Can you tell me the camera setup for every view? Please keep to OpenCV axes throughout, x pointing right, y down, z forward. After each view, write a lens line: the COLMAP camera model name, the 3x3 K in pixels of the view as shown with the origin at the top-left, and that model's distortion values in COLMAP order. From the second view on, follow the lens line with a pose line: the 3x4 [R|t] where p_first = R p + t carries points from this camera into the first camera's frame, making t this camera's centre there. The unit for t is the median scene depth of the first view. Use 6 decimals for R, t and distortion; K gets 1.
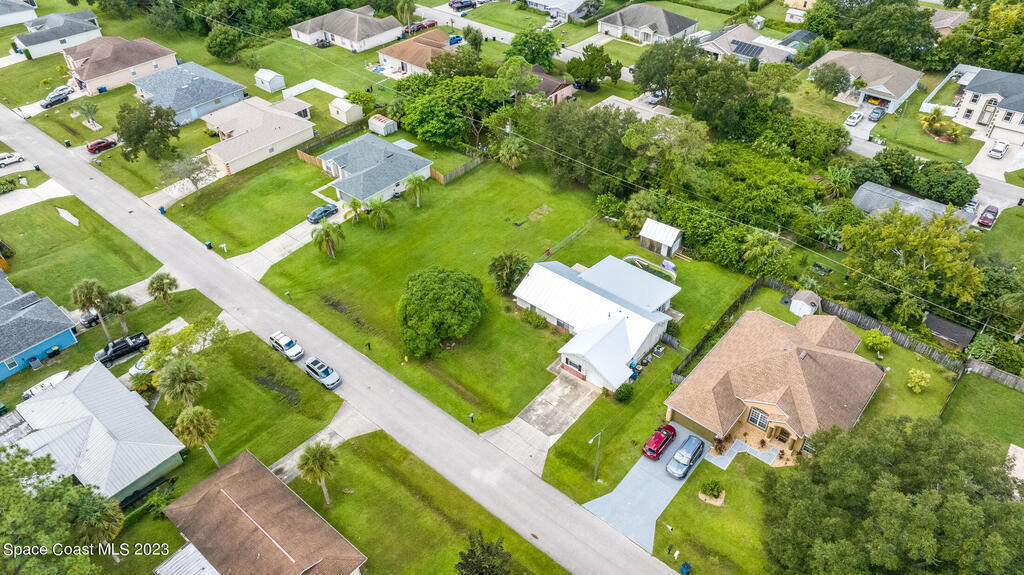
lens RADIAL K [[714.7, 0, 512.0], [0, 714.7, 287.5], [0, 0, 1]] dist [-0.069424, 0.078484]
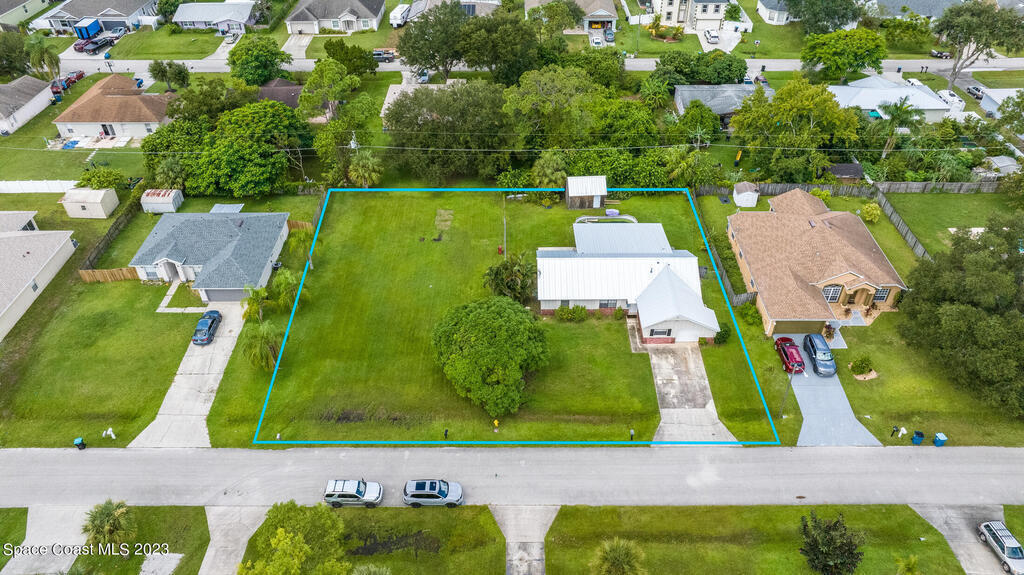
lens RADIAL K [[714.7, 0, 512.0], [0, 714.7, 287.5], [0, 0, 1]] dist [-0.069424, 0.078484]
pose [[0.762011, -0.405897, 0.504565, -0.352880], [0.408813, 0.905809, 0.111274, -0.088039], [-0.502206, 0.121481, 0.856173, 0.216662]]
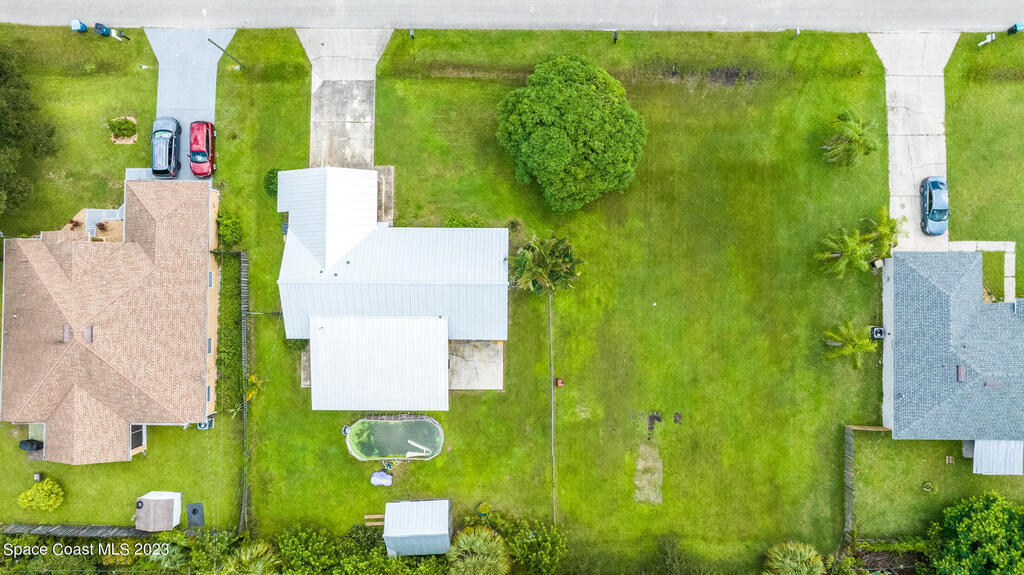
lens RADIAL K [[714.7, 0, 512.0], [0, 714.7, 287.5], [0, 0, 1]] dist [-0.069424, 0.078484]
pose [[-0.765096, 0.643901, -0.004344, 0.028225], [-0.402937, -0.473494, 0.783227, -0.405278], [0.502264, 0.600994, 0.621720, 0.497039]]
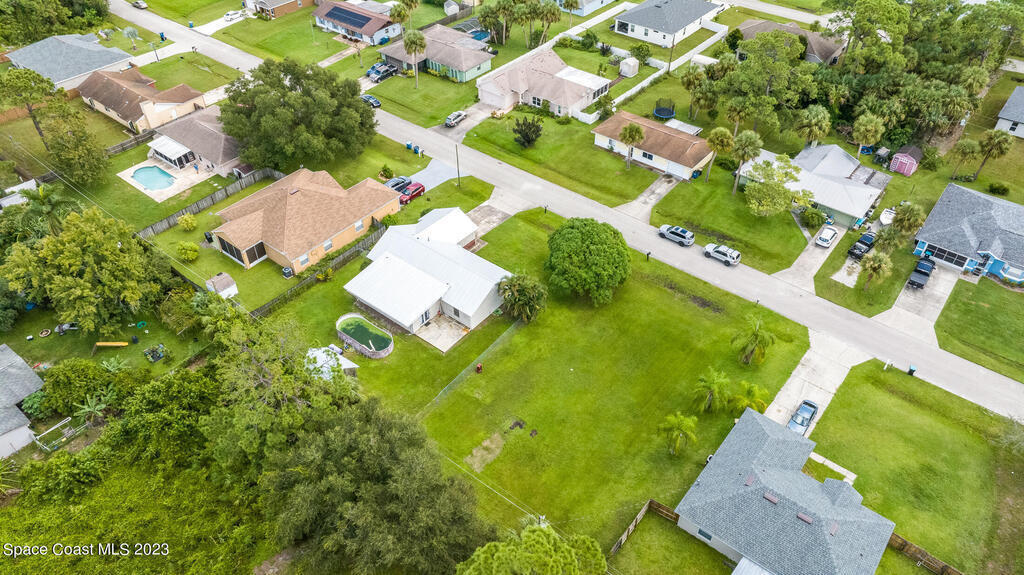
lens RADIAL K [[714.7, 0, 512.0], [0, 714.7, 287.5], [0, 0, 1]] dist [-0.069424, 0.078484]
pose [[-0.999569, 0.026595, -0.012424, 0.018549], [-0.007886, 0.164388, 0.986364, -0.749813], [0.028275, 0.986037, -0.164107, 0.918444]]
